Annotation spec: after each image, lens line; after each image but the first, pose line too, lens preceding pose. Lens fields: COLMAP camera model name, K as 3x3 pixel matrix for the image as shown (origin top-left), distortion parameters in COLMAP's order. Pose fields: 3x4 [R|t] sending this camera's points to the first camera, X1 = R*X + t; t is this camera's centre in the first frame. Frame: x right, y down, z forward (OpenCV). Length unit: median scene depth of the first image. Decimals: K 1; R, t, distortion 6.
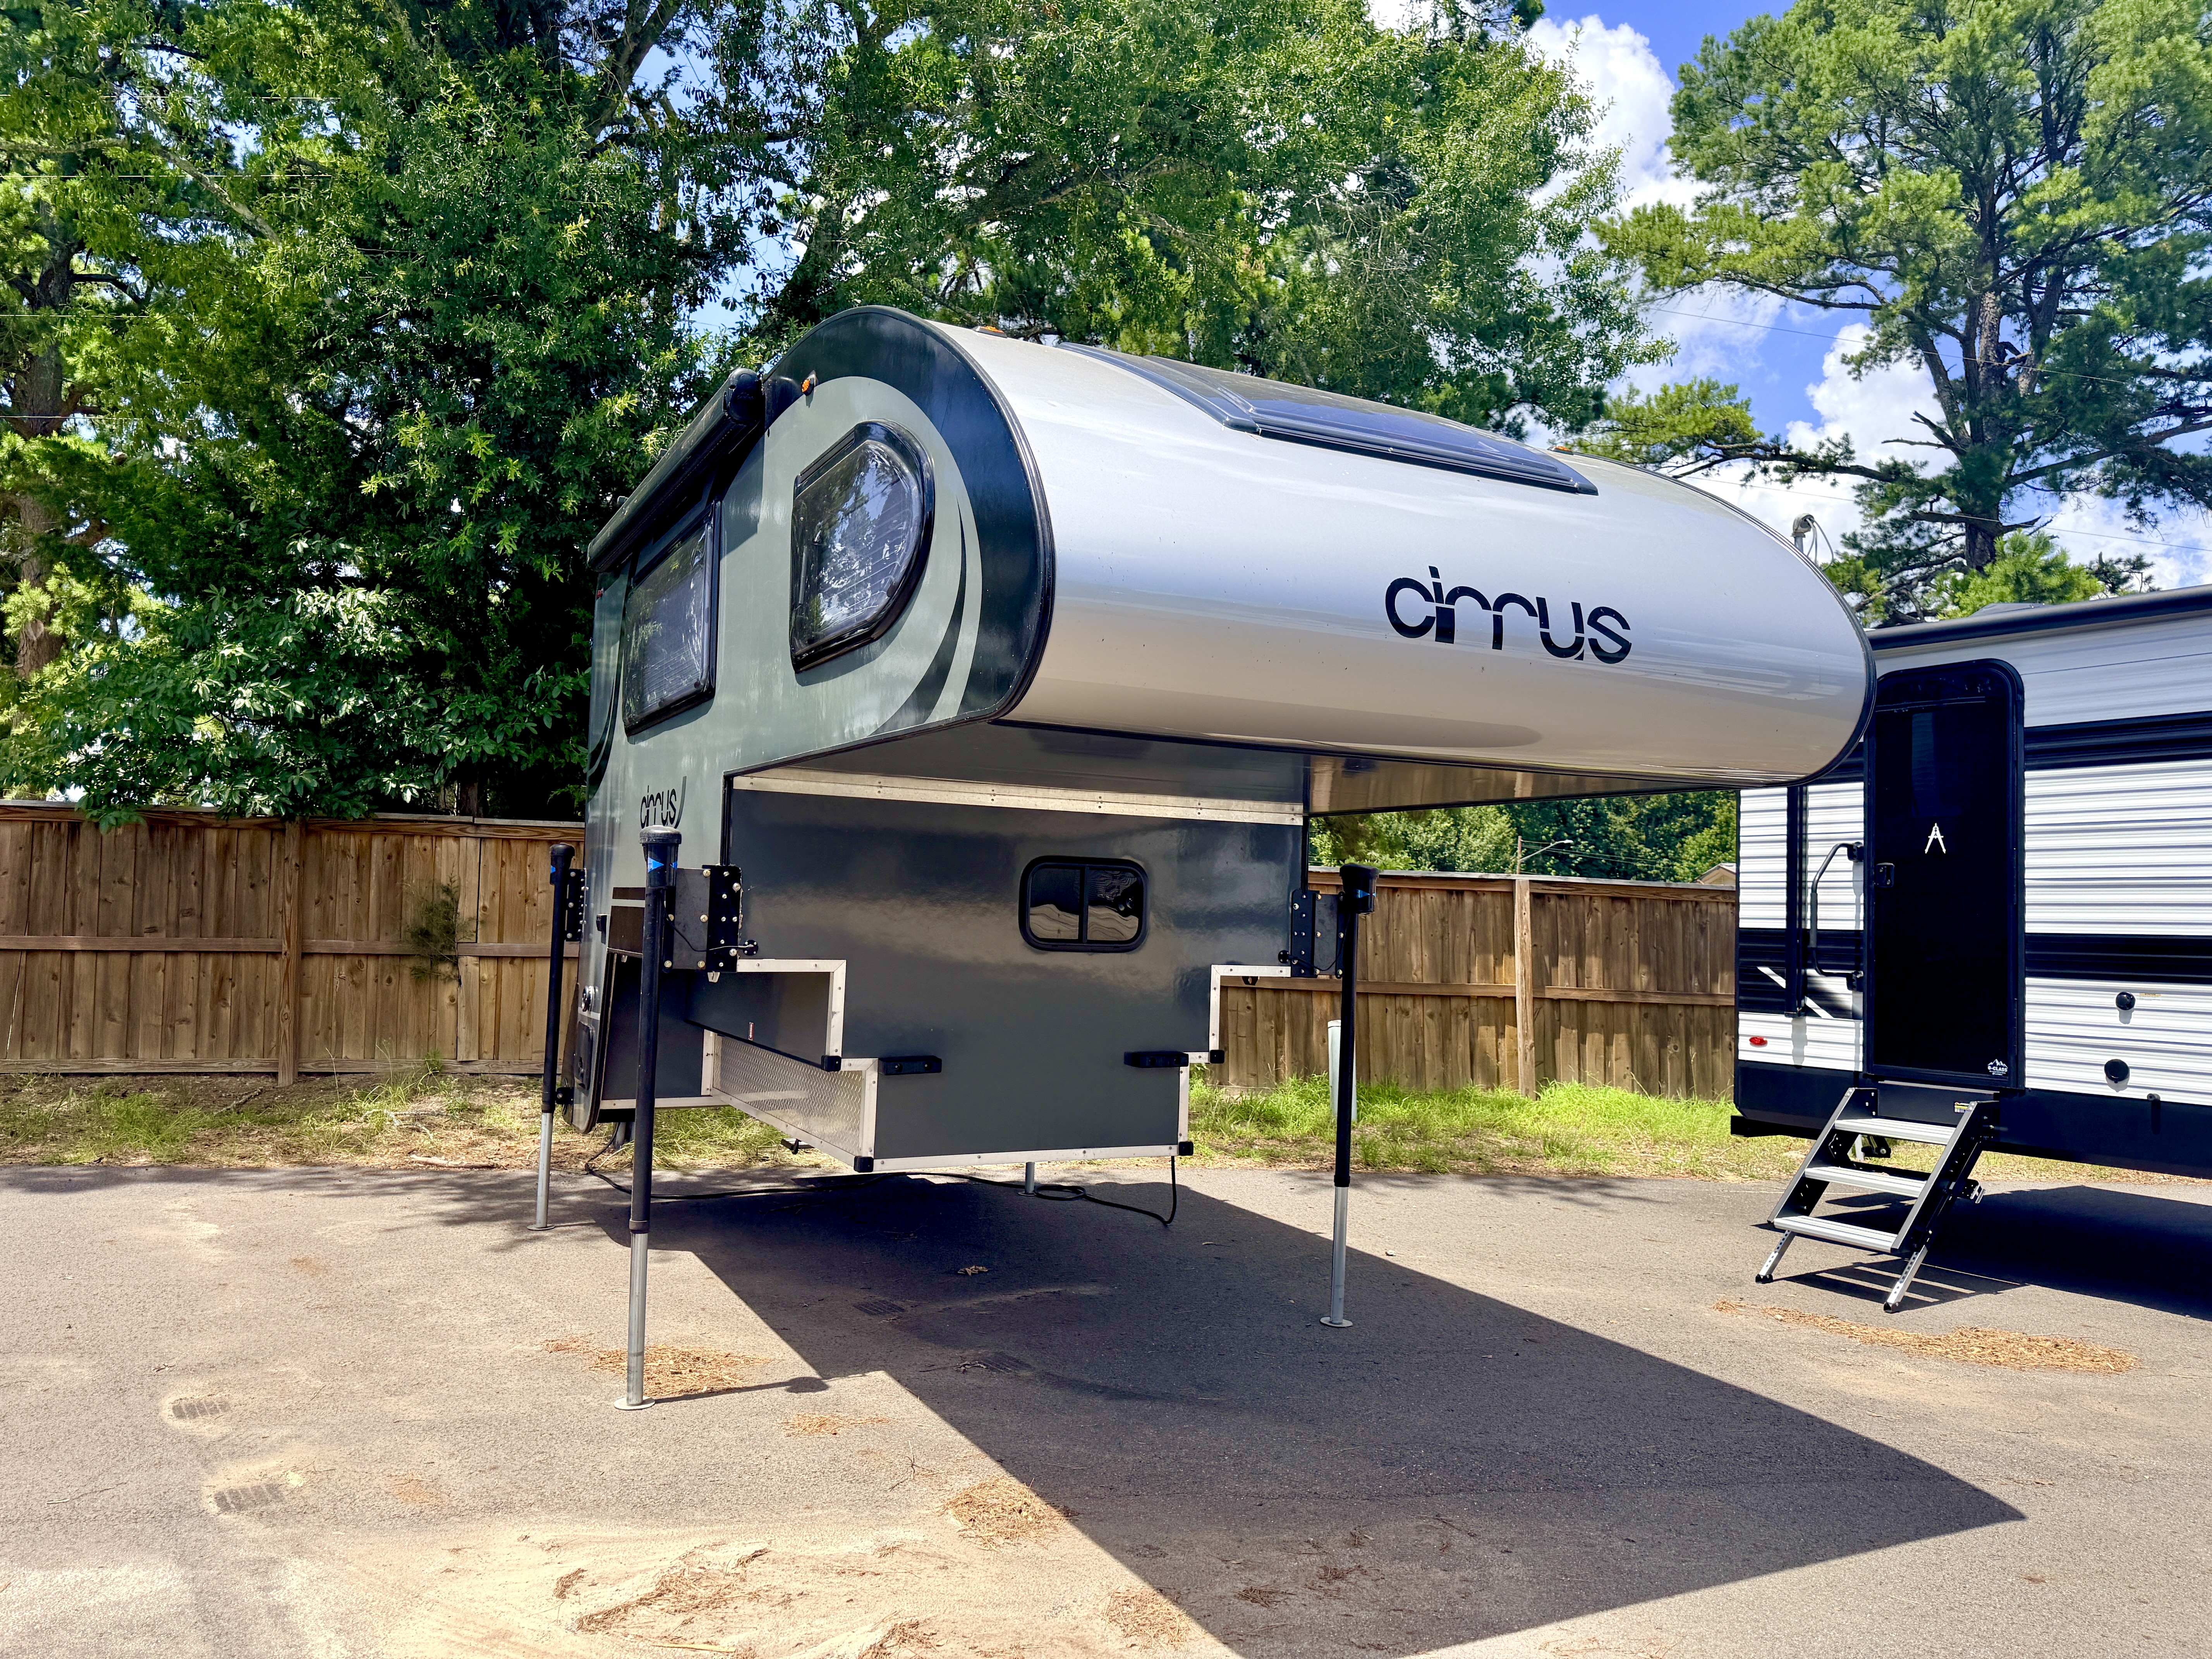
lens RADIAL K [[1562.0, 0, 1095.8], [0, 1562.0, 828.7], [0, 0, 1]] dist [0.040135, -0.041663]
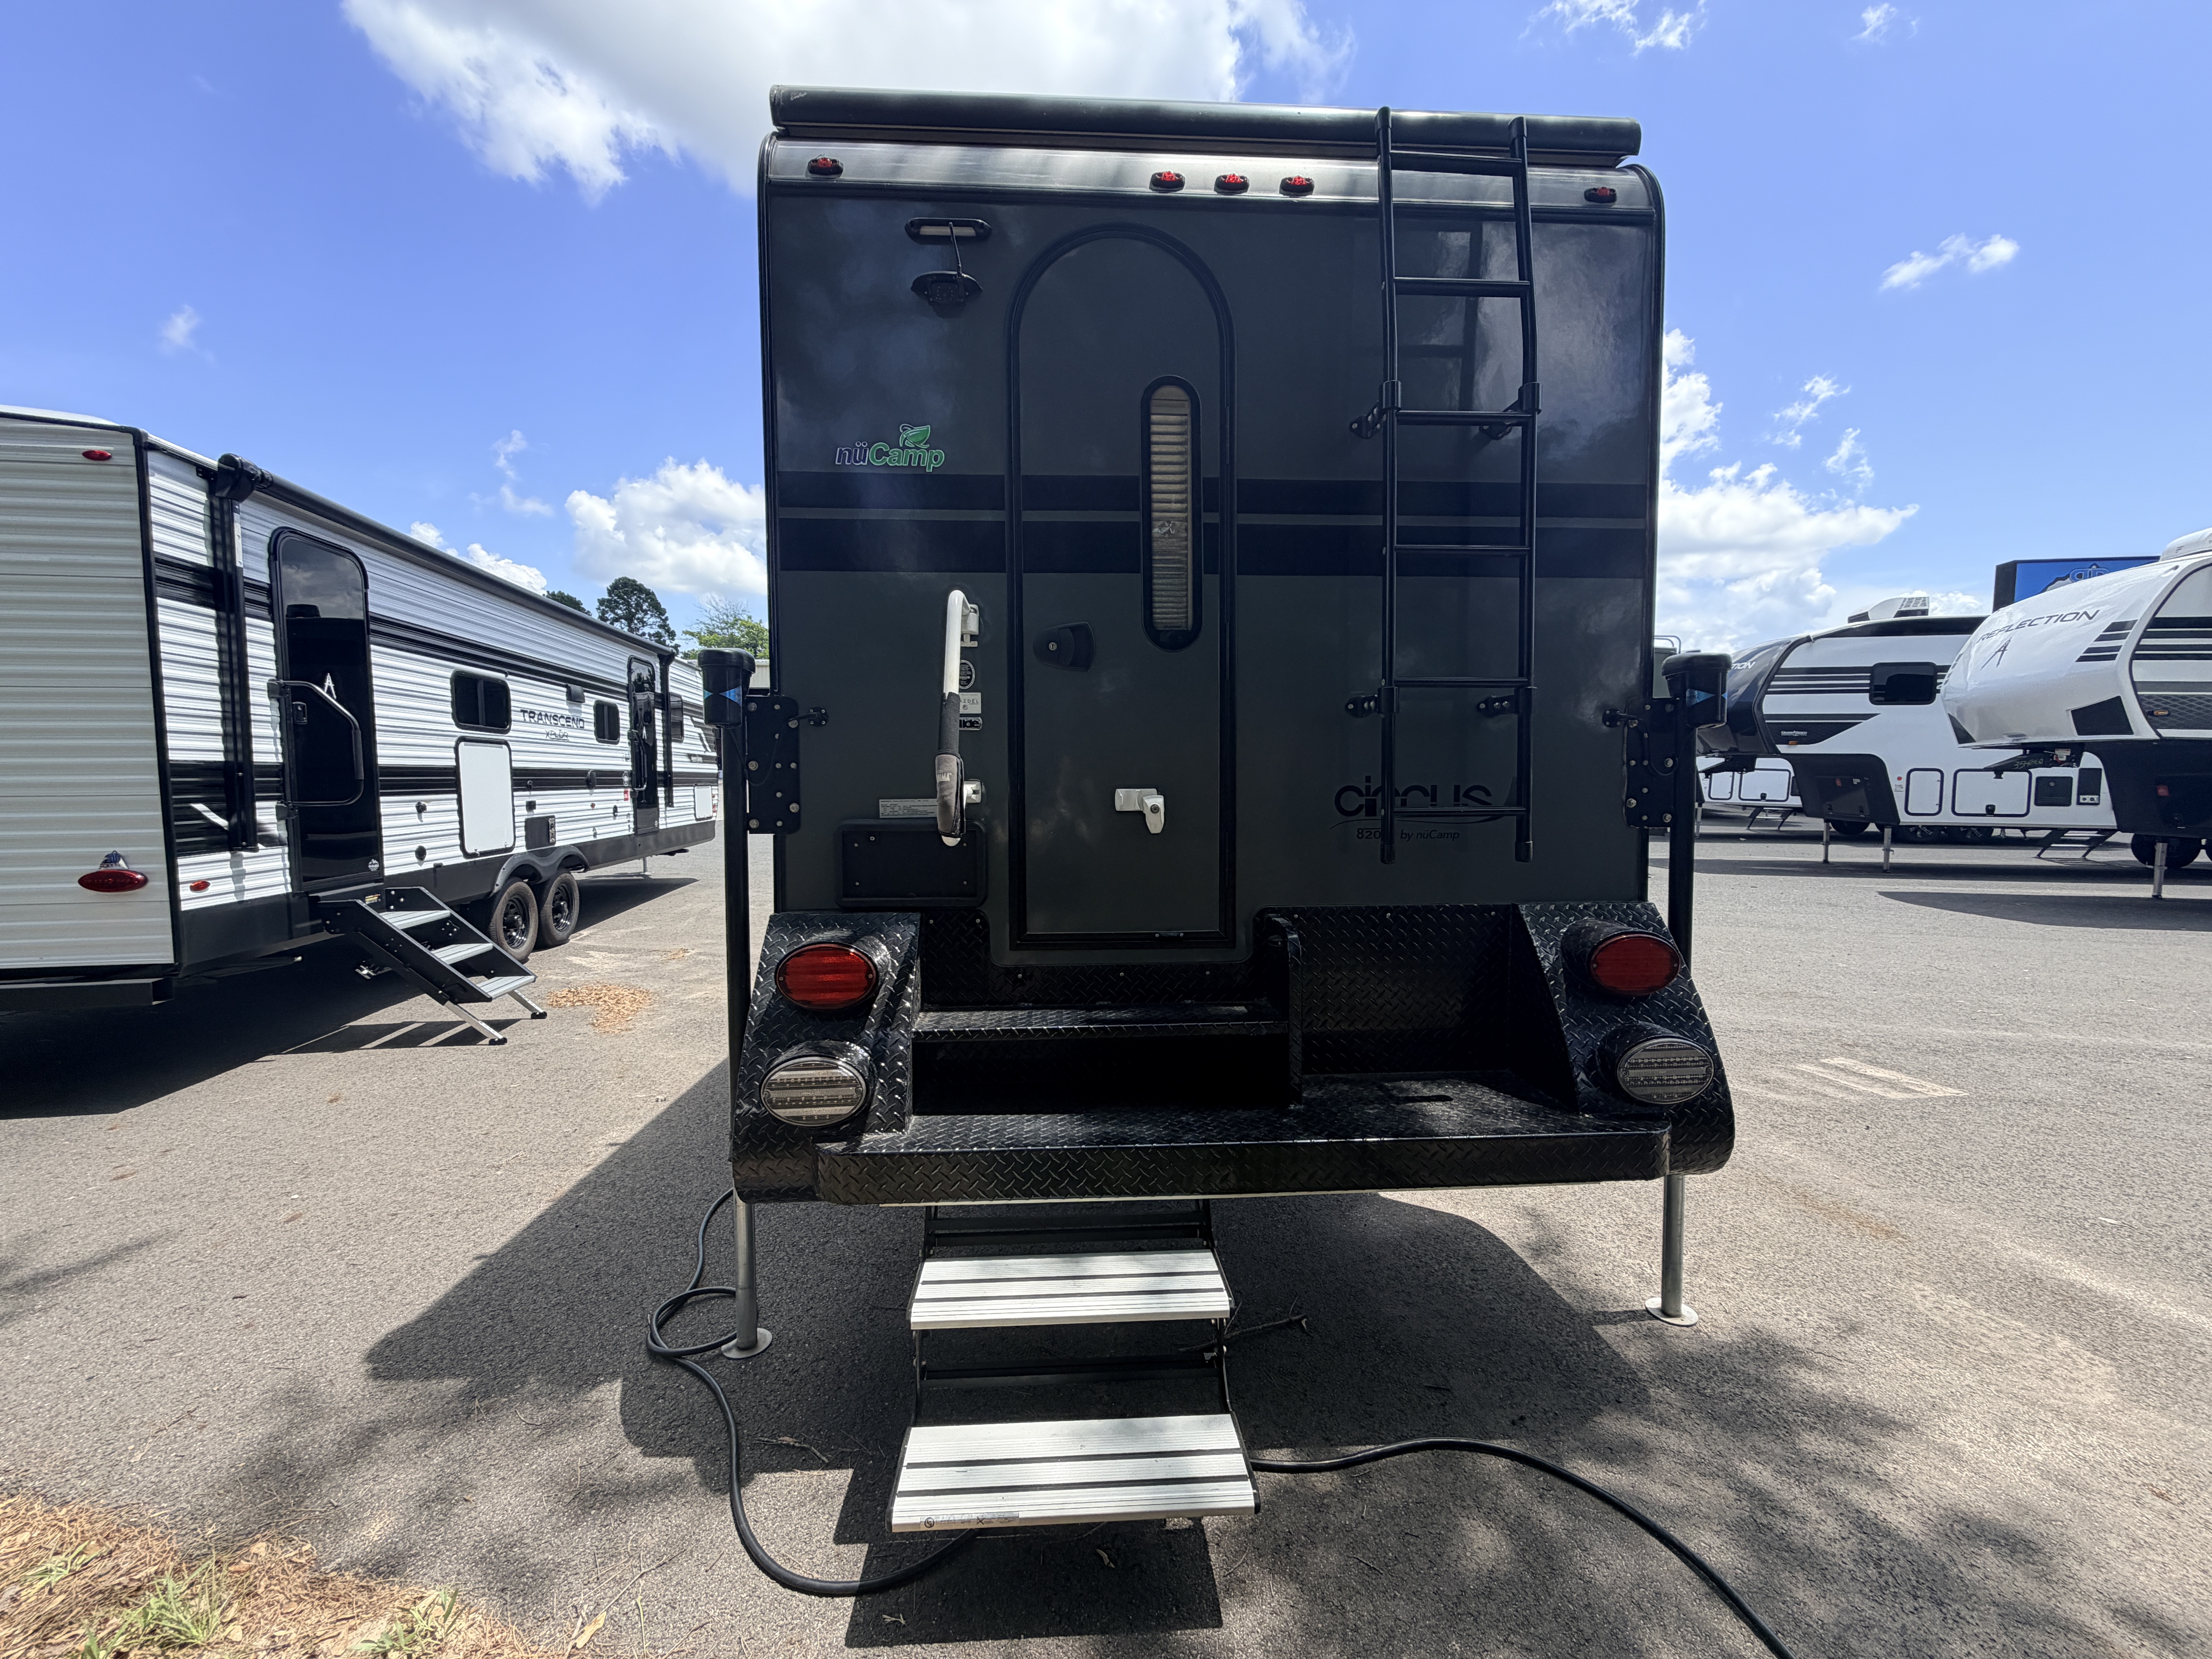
lens RADIAL K [[884.3, 0, 1105.0], [0, 884.3, 821.3], [0, 0, 1]] dist [-0.001873, 0.000825]
pose [[-0.917772, -0.045387, 0.394505, -0.409285], [-0.046394, 0.998899, 0.006991, 0.112426], [-0.394388, -0.011886, -0.918867, 2.022979]]
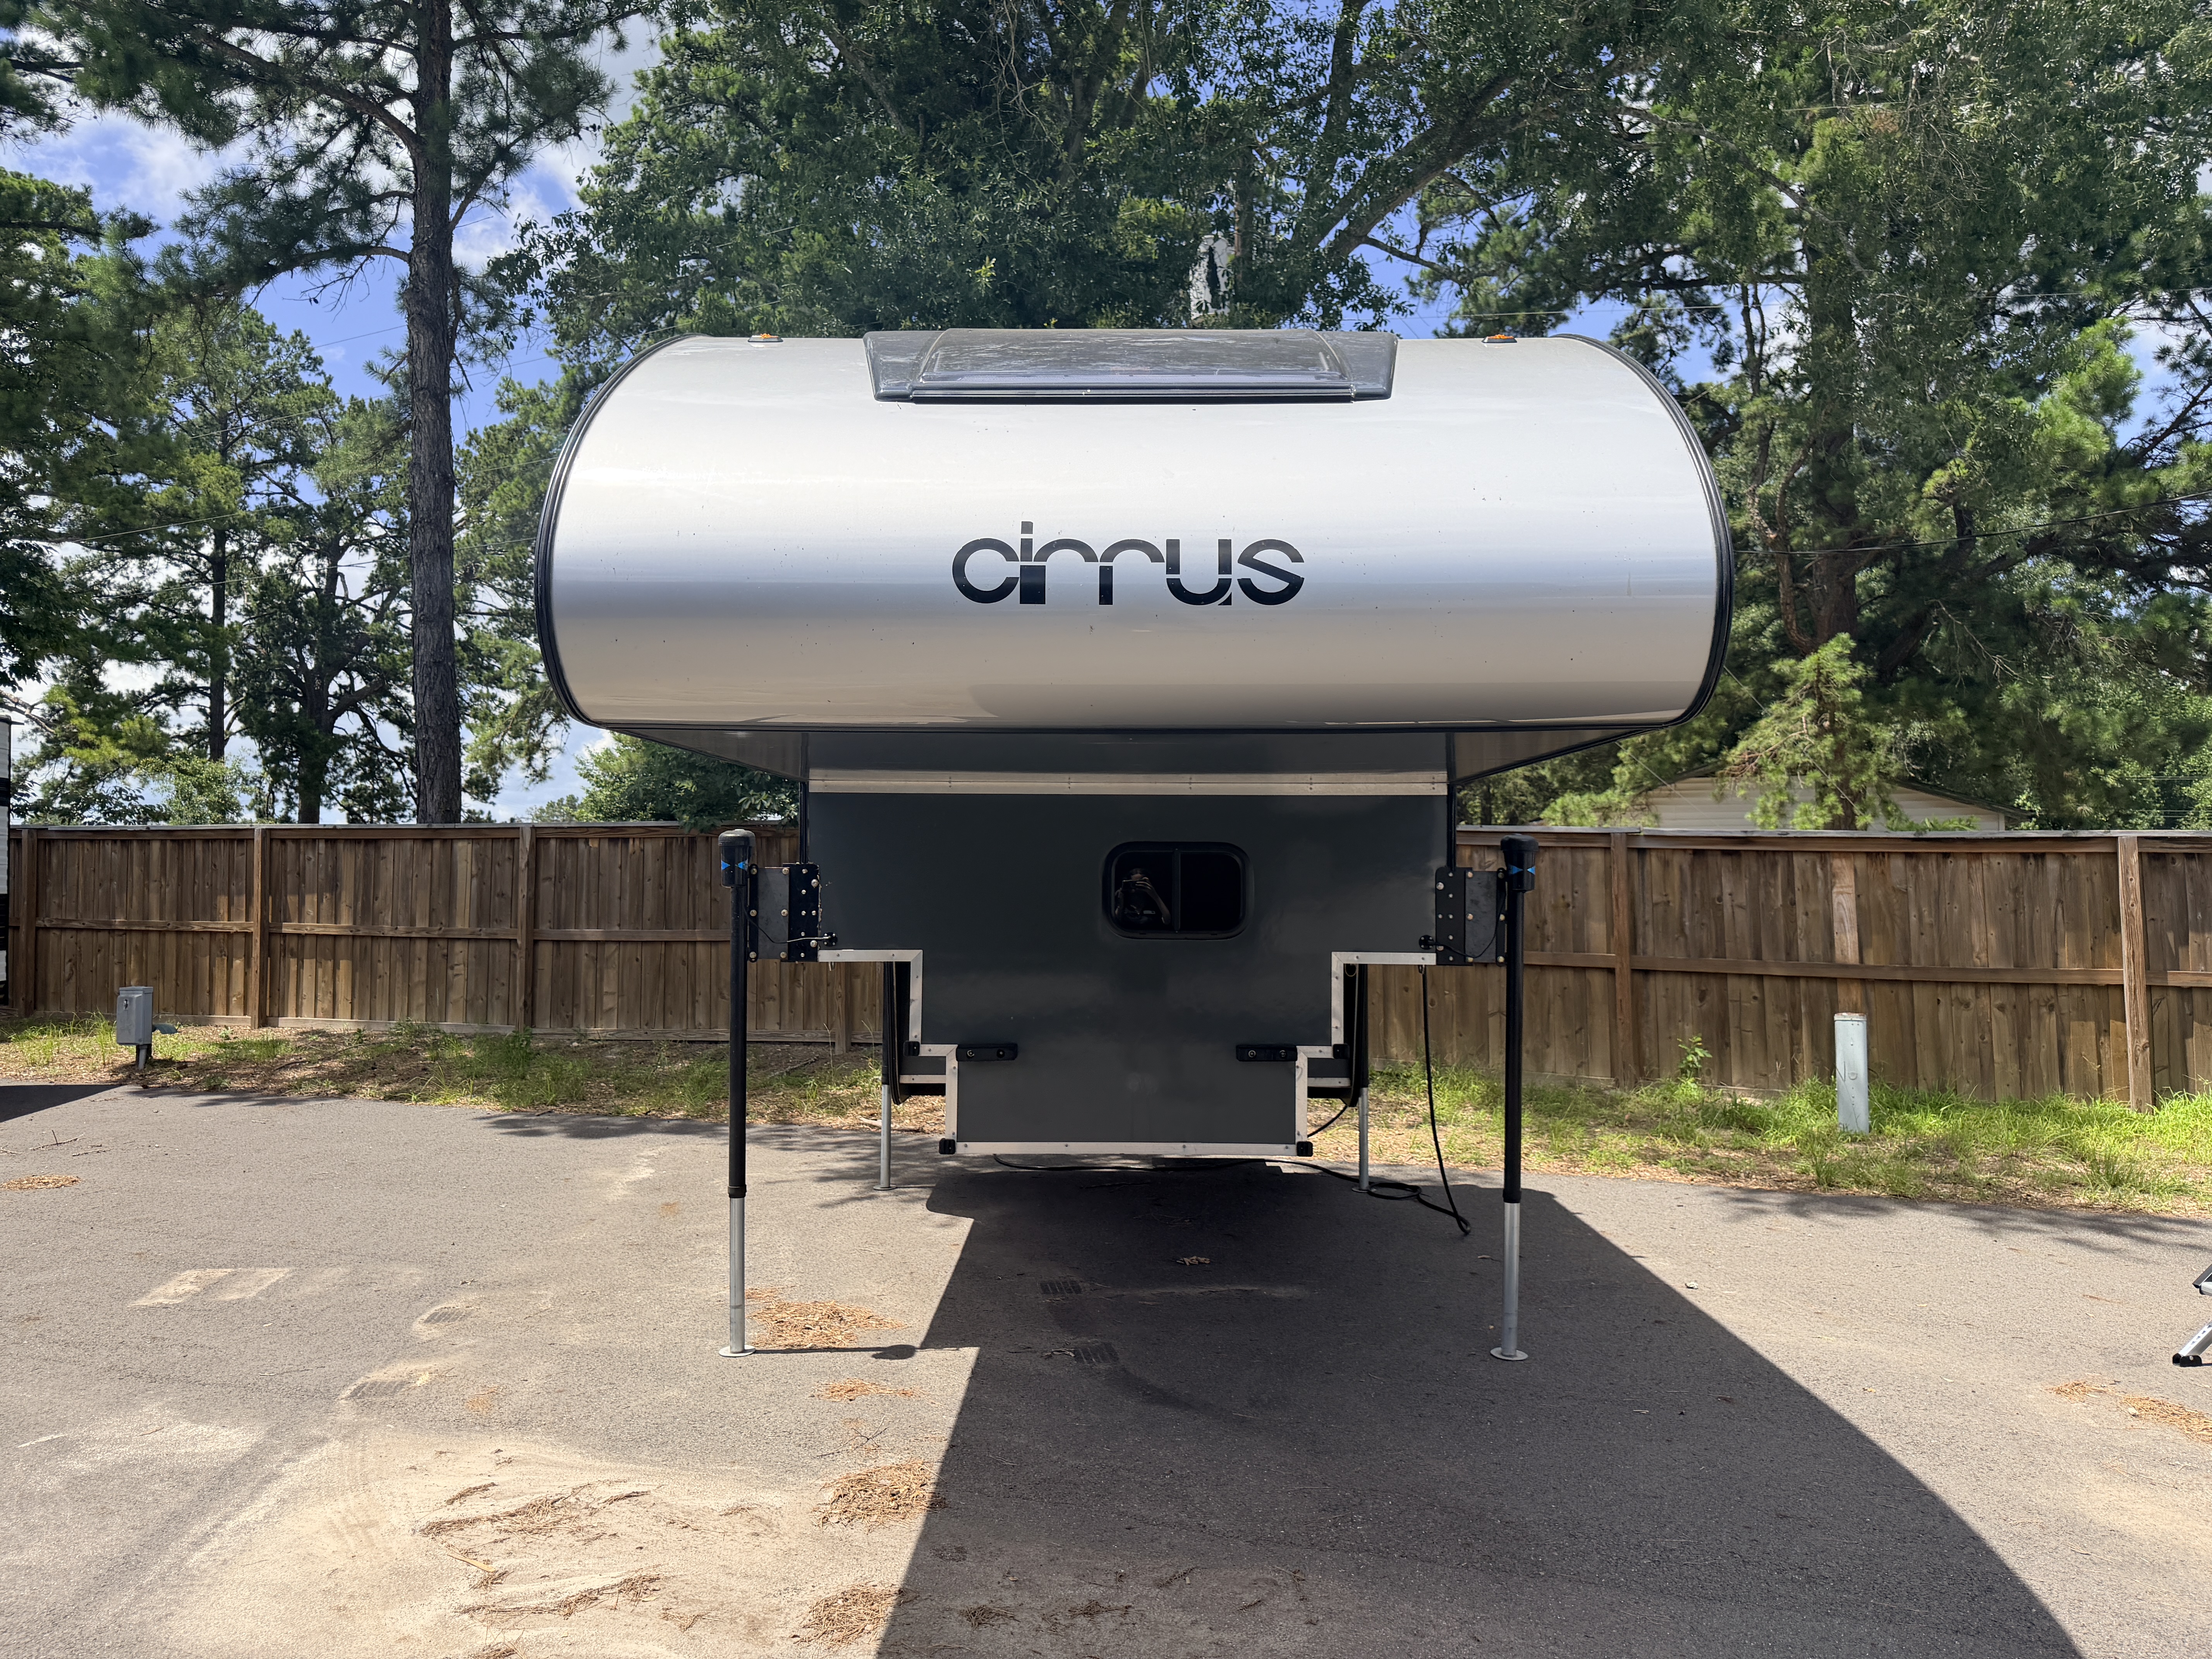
lens RADIAL K [[1562.0, 0, 1114.0], [0, 1562.0, 829.2], [0, 0, 1]] dist [0.040135, -0.041663]
pose [[0.889358, -0.041114, -0.455359, 0.445678], [0.046778, 0.998905, 0.001170, 0.008644], [0.454812, -0.022341, 0.890307, 0.137349]]
